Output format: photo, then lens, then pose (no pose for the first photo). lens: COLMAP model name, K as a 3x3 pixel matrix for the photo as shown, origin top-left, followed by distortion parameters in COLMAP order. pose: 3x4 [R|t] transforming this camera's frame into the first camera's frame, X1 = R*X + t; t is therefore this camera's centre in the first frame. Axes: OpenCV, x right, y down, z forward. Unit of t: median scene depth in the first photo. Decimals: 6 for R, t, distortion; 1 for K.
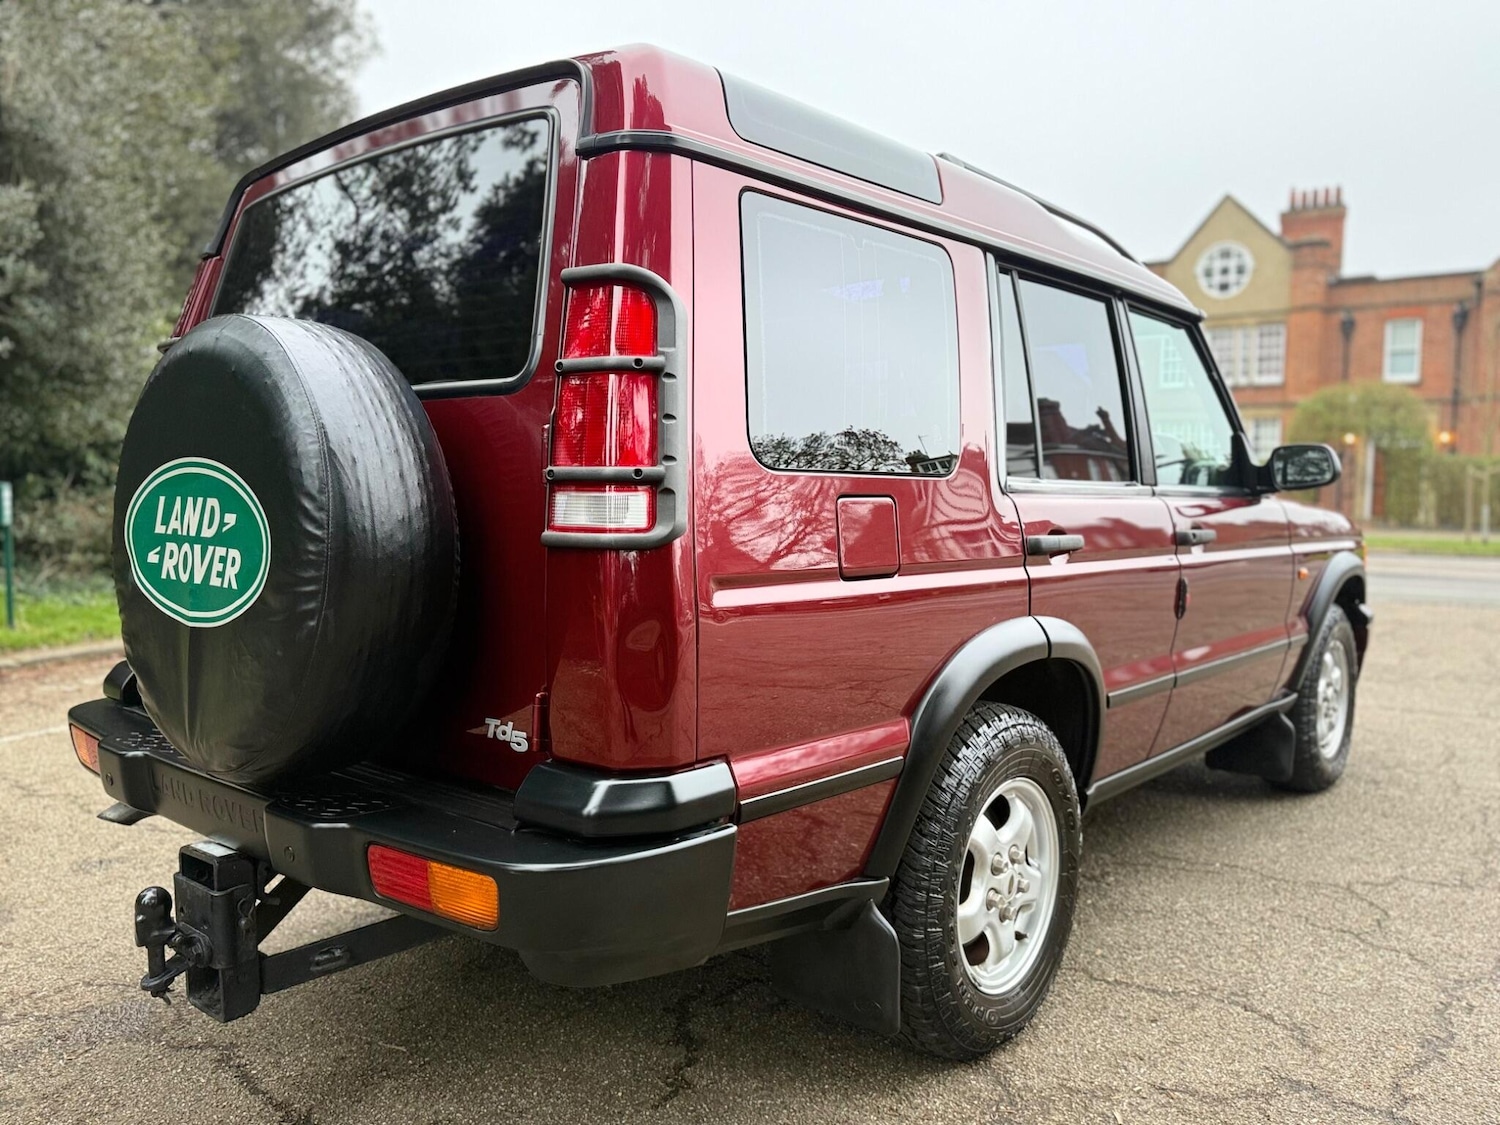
lens RADIAL K [[1186.9, 0, 771.1], [0, 1186.9, 536.4], [0, 0, 1]] dist [0.090402, -0.141548]
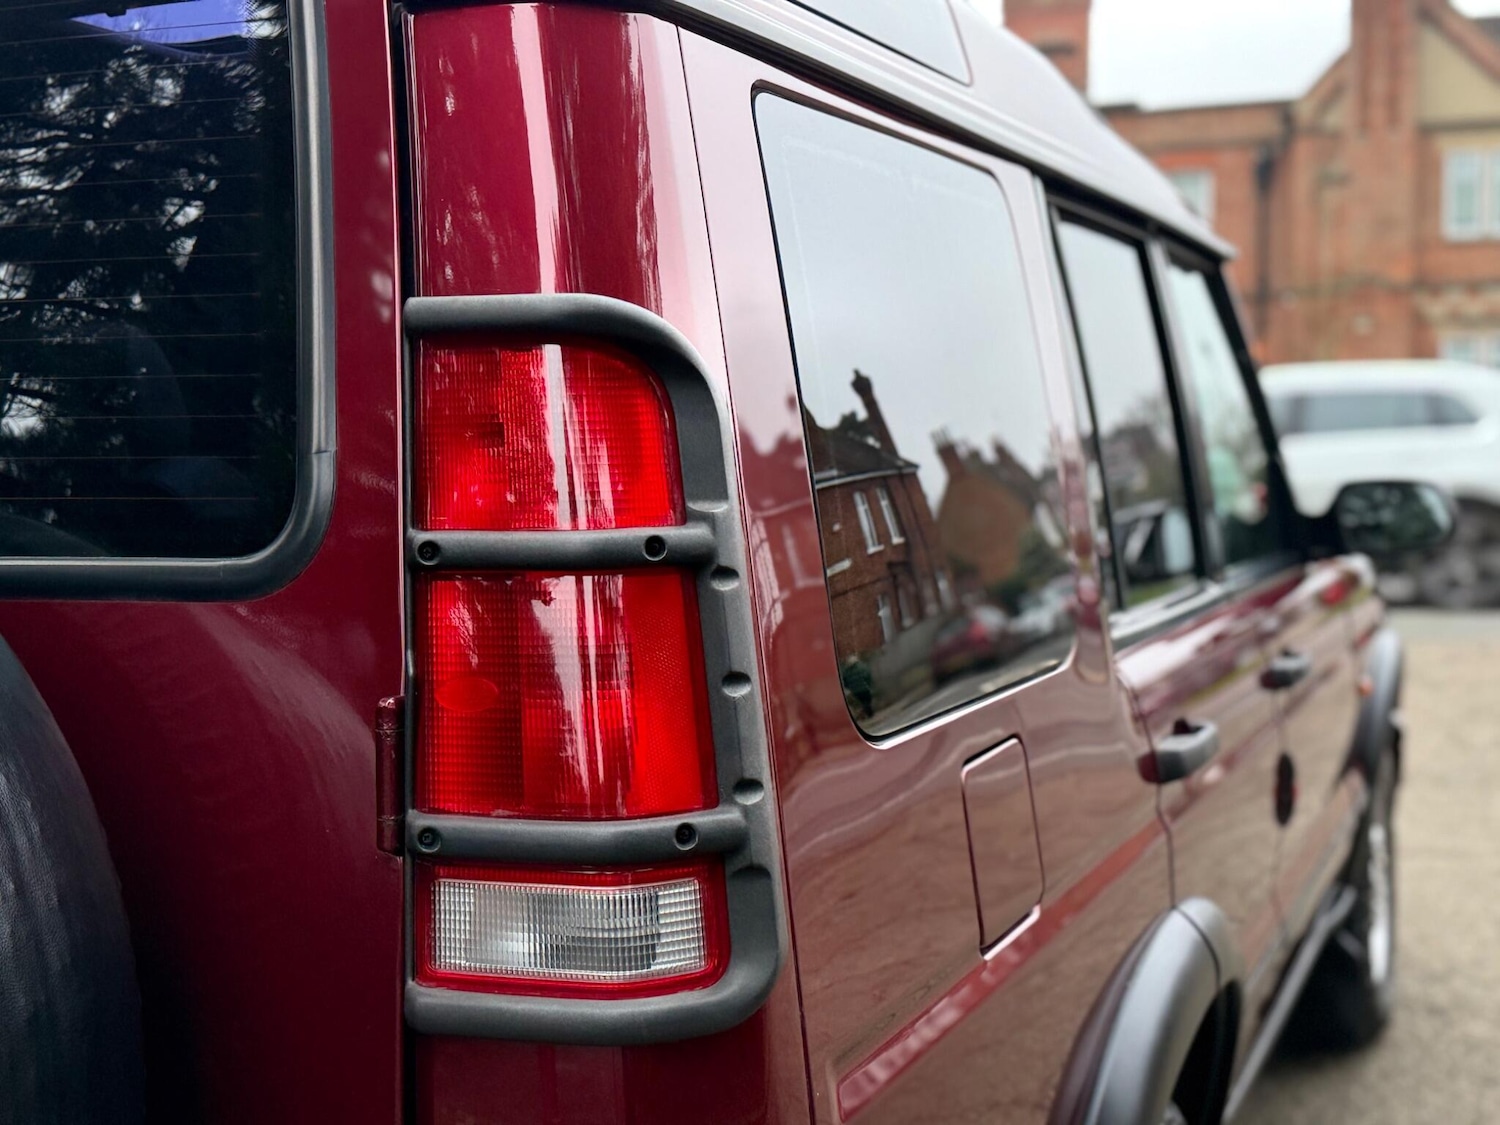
lens RADIAL K [[1985.4, 0, 752.1], [0, 1985.4, 495.8], [0, 0, 1]] dist [0.305942, -0.810817]
pose [[0.957789, -0.035459, 0.285275, -0.250314], [0.038280, 0.999258, -0.004318, -0.146928], [-0.284910, 0.015056, 0.958436, 0.317994]]
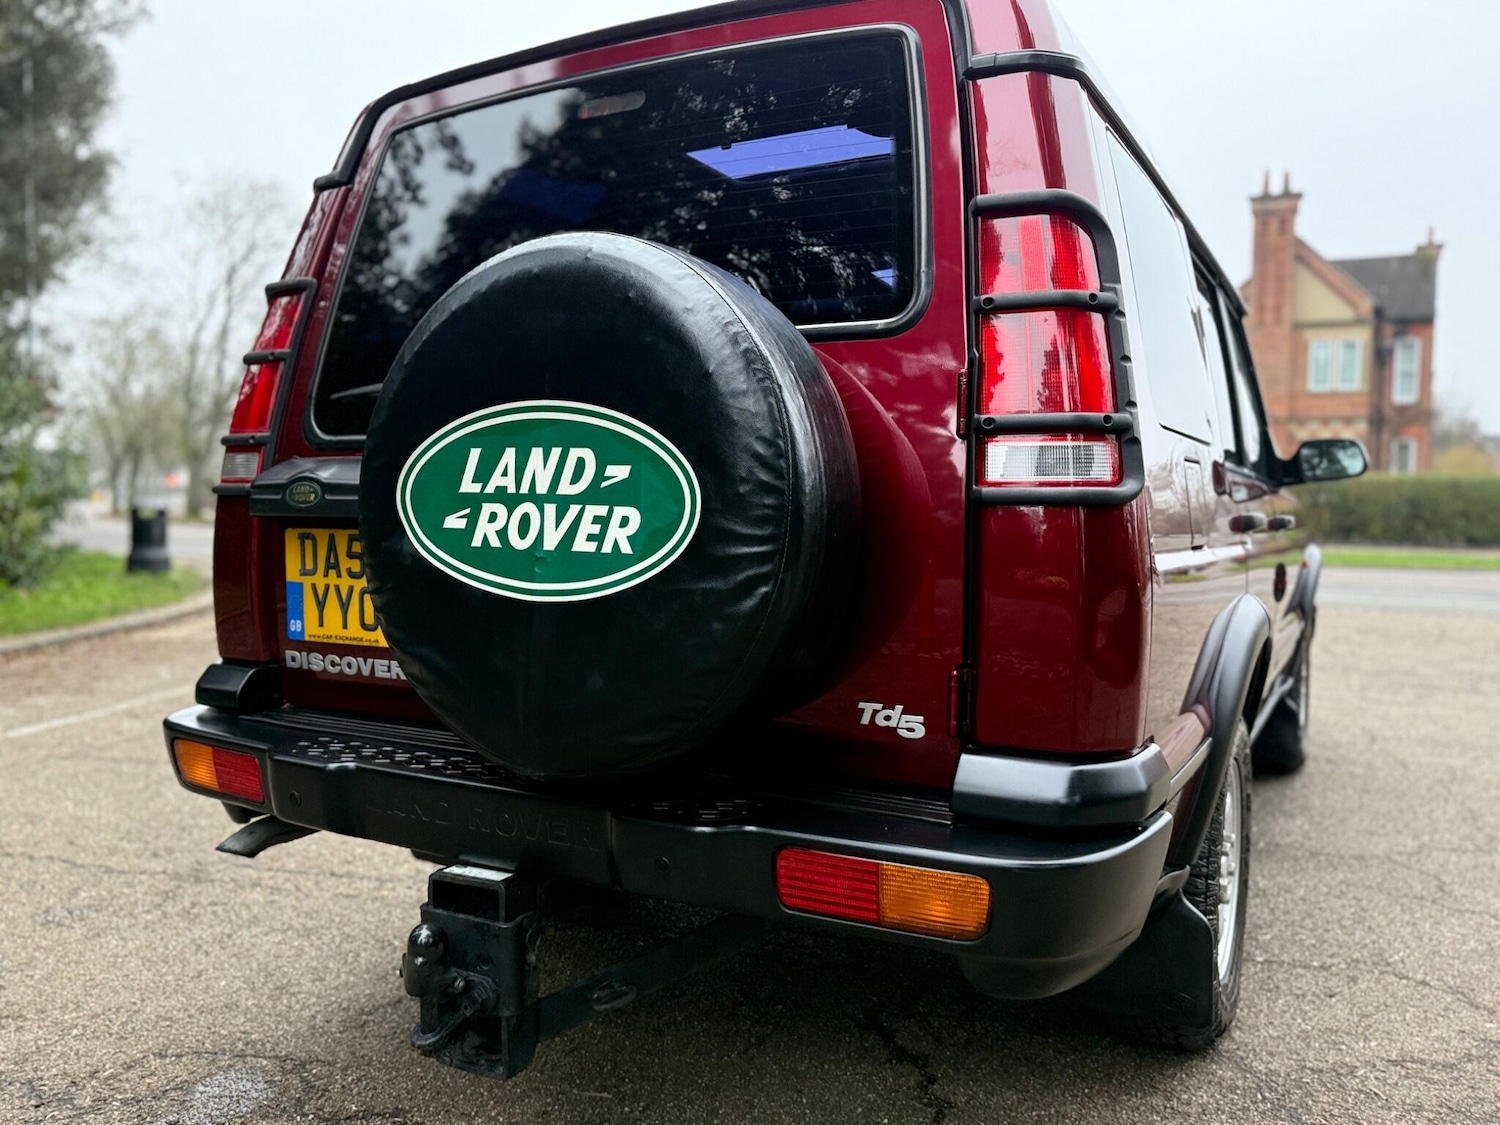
lens RADIAL K [[1186.9, 0, 771.1], [0, 1186.9, 536.4], [0, 0, 1]] dist [0.090402, -0.141548]
pose [[0.979092, -0.001718, 0.203413, -0.492126], [0.003952, 0.999936, -0.010576, 0.038902], [-0.203382, 0.011159, 0.979036, 0.152136]]
